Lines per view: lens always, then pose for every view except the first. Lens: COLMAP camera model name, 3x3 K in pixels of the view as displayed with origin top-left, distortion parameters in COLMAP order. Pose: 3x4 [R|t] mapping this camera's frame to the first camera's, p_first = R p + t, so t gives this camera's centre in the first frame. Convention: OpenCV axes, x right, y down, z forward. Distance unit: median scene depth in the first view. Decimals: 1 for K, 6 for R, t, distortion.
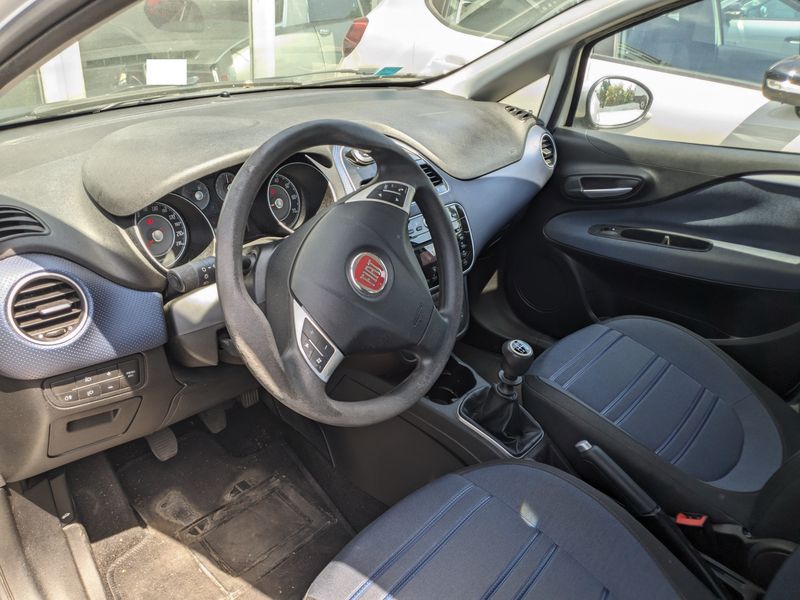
lens RADIAL K [[616.7, 0, 399.0], [0, 616.7, 292.8], [0, 0, 1]] dist [0.001057, 0.012342]
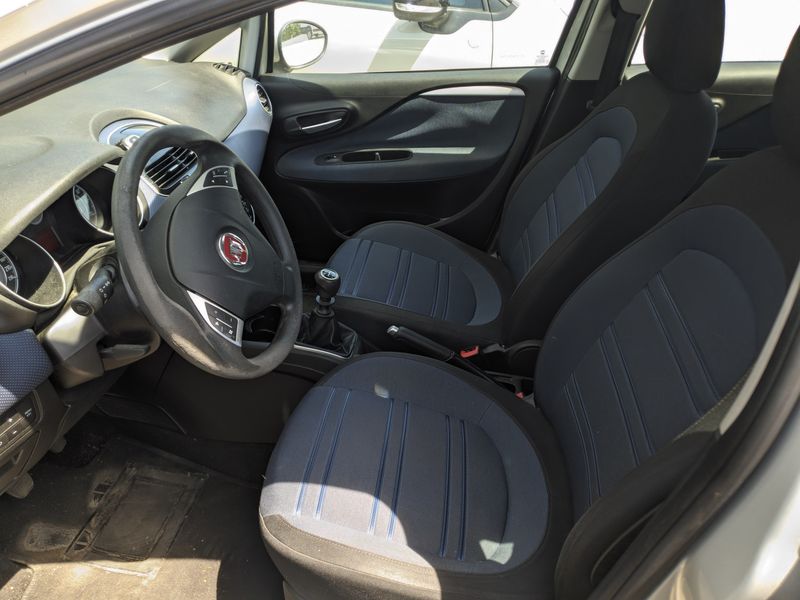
lens RADIAL K [[593.5, 0, 399.3], [0, 593.5, 302.5], [0, 0, 1]] dist [0.011570, -0.003514]
pose [[0.834388, -0.329864, 0.441572, -0.186763], [0.265652, 0.942628, 0.202191, -0.048117], [-0.482934, -0.051401, 0.874147, -0.086525]]
